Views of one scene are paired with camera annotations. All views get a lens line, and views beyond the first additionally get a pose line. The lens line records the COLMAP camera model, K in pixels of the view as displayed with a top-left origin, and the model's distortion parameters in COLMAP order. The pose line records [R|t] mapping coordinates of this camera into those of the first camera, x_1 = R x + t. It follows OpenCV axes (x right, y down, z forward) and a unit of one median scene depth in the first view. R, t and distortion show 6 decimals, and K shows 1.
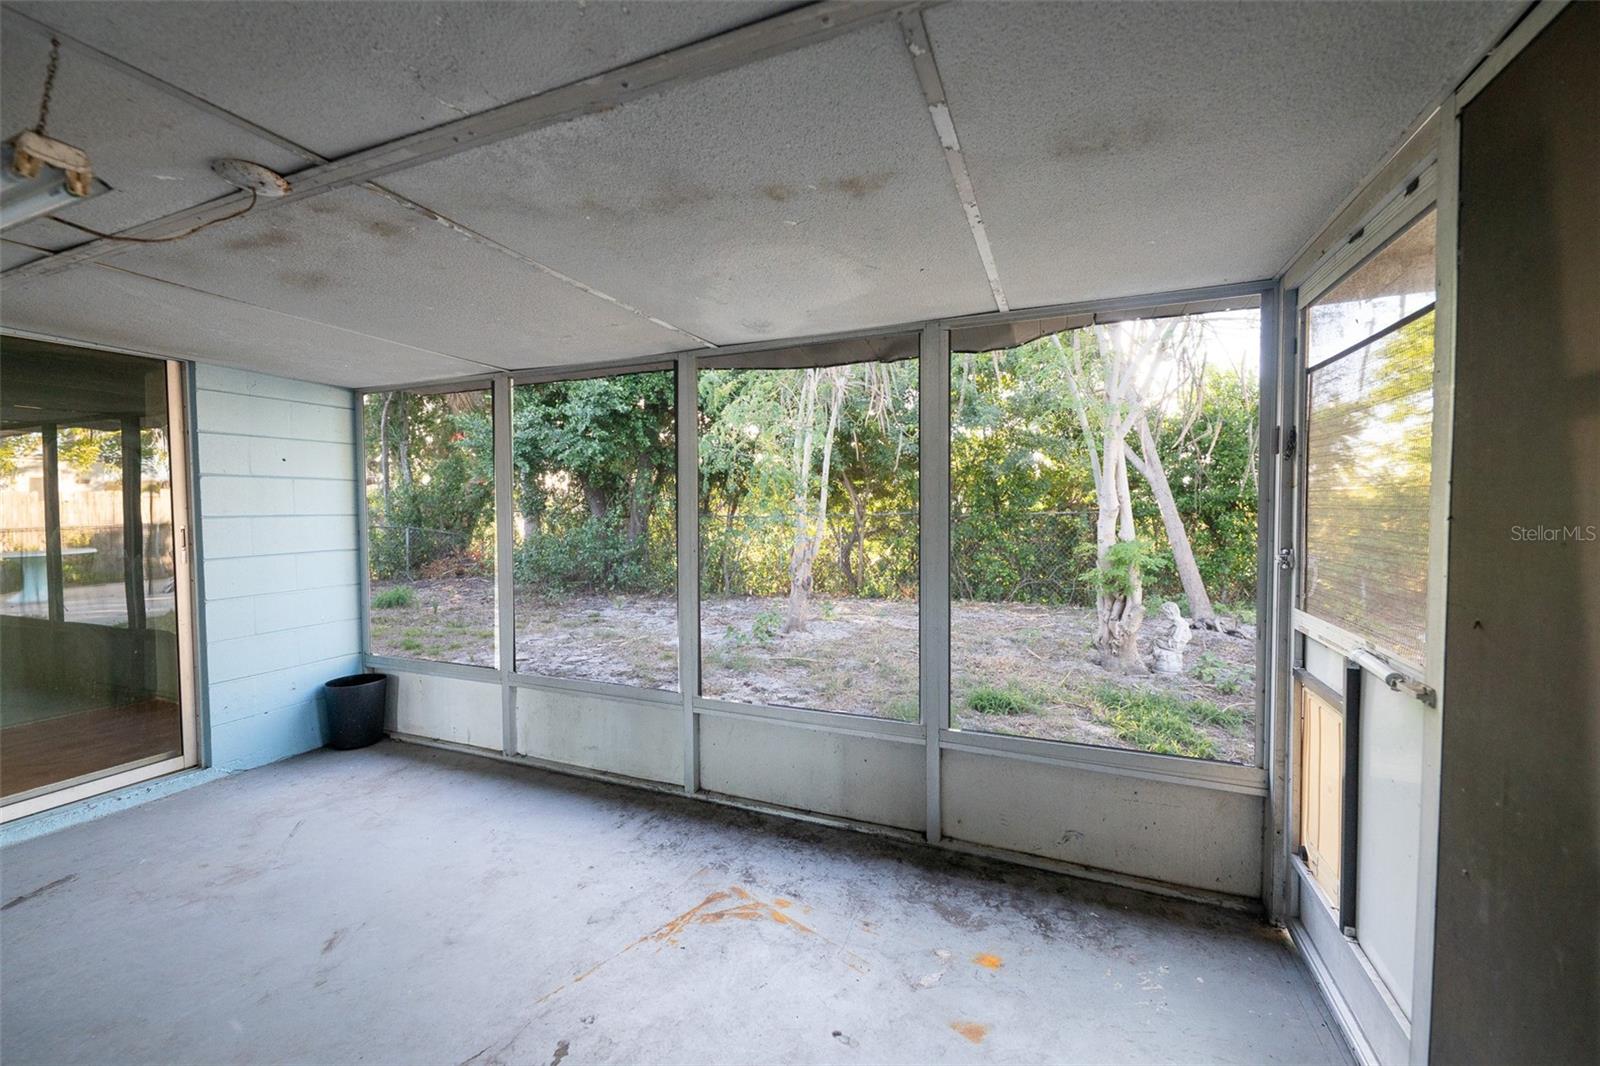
lens RADIAL K [[648.6, 0, 793.2], [0, 648.6, 526.7], [0, 0, 1]] dist [0.000032, -0.004345]
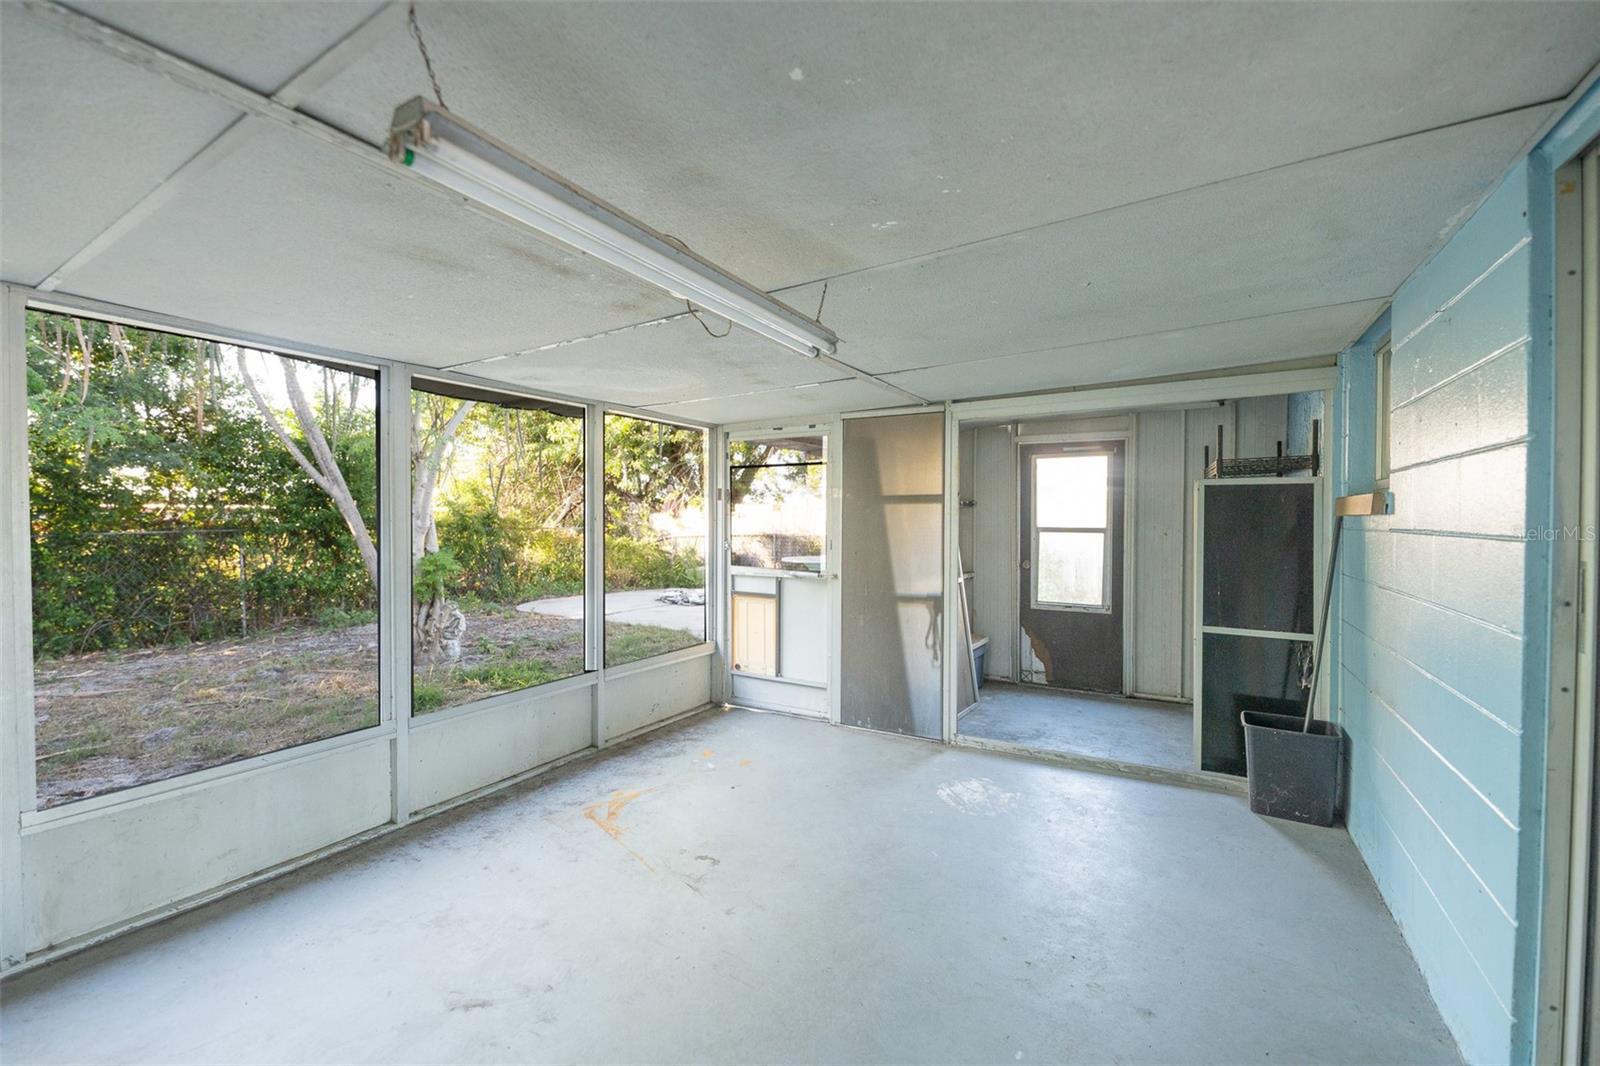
lens RADIAL K [[648.6, 0, 793.1], [0, 648.6, 531.2], [0, 0, 1]] dist [0.000032, -0.004345]
pose [[0.146658, -0.010269, 0.989134, -1.311661], [0.037344, 0.999291, 0.004837, -0.004235], [-0.988482, 0.036229, 0.146938, 0.349201]]
